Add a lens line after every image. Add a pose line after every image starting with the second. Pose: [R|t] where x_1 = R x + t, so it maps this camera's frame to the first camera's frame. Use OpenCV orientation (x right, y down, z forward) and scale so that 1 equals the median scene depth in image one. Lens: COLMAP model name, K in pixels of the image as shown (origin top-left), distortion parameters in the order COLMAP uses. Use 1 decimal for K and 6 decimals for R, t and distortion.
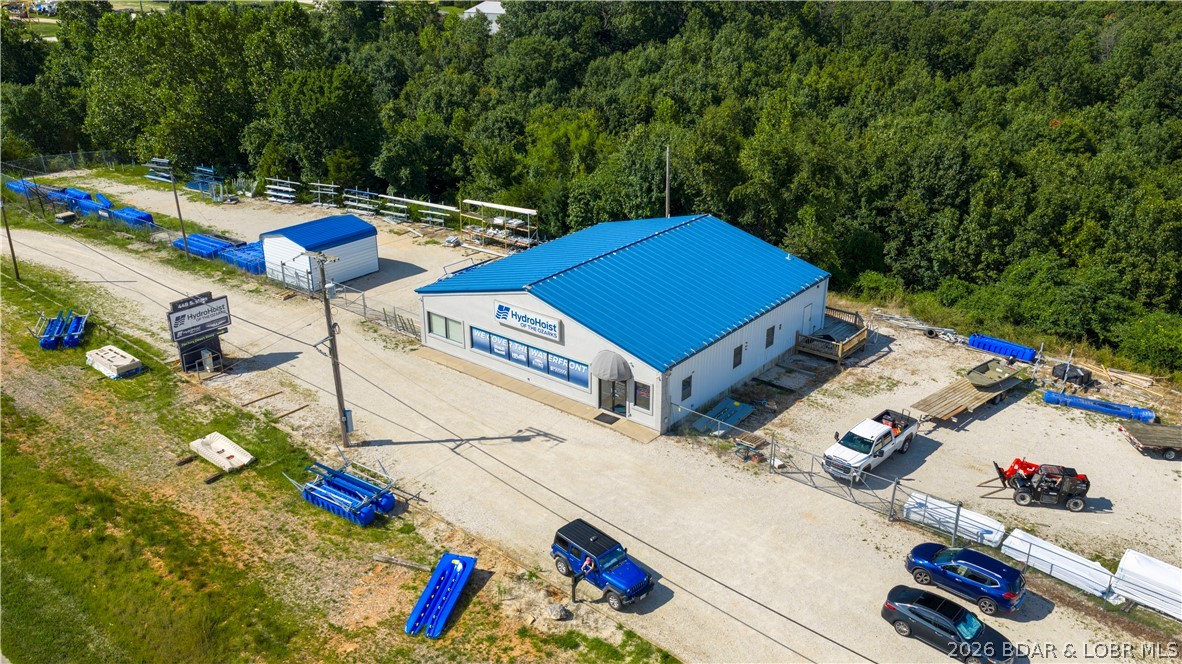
lens RADIAL K [[975.6, 0, 590.4], [0, 975.6, 349.1], [0, 0, 1]] dist [0.016626, 0.006789]
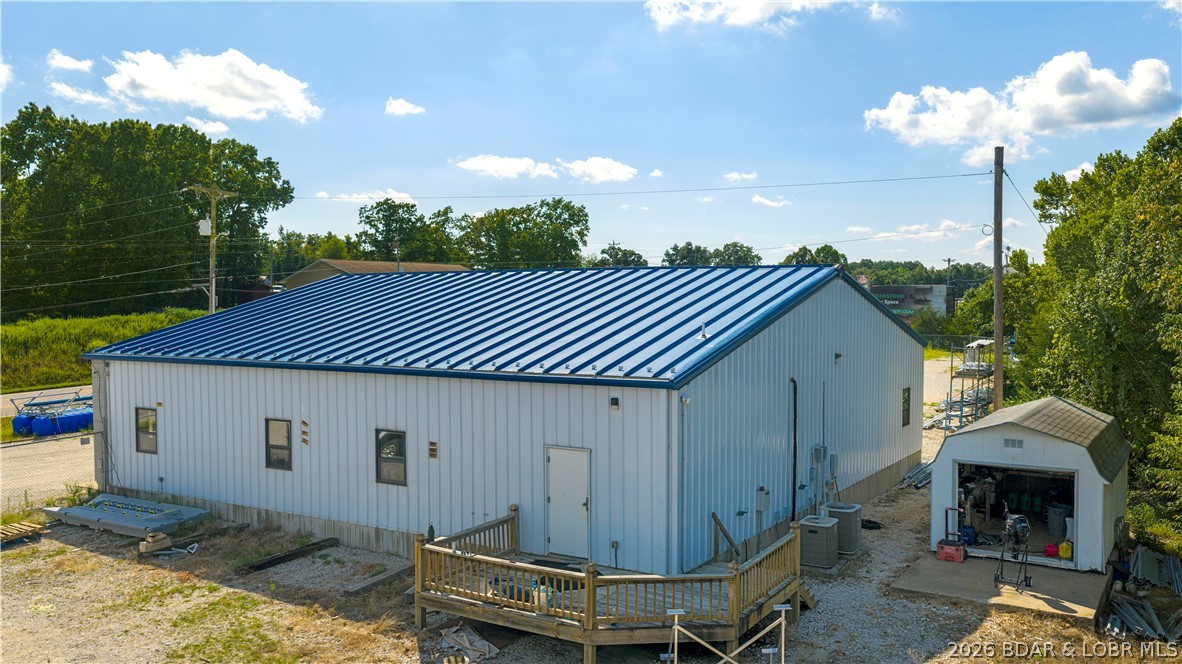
lens RADIAL K [[983.4, 0, 587.6], [0, 983.4, 348.3], [0, 0, 1]] dist [0.027883, 0.004137]
pose [[0.120457, 0.049961, -0.991461, 0.605813], [-0.398532, 0.917152, -0.002203, -0.084641], [0.909210, 0.395394, 0.130388, 1.079926]]
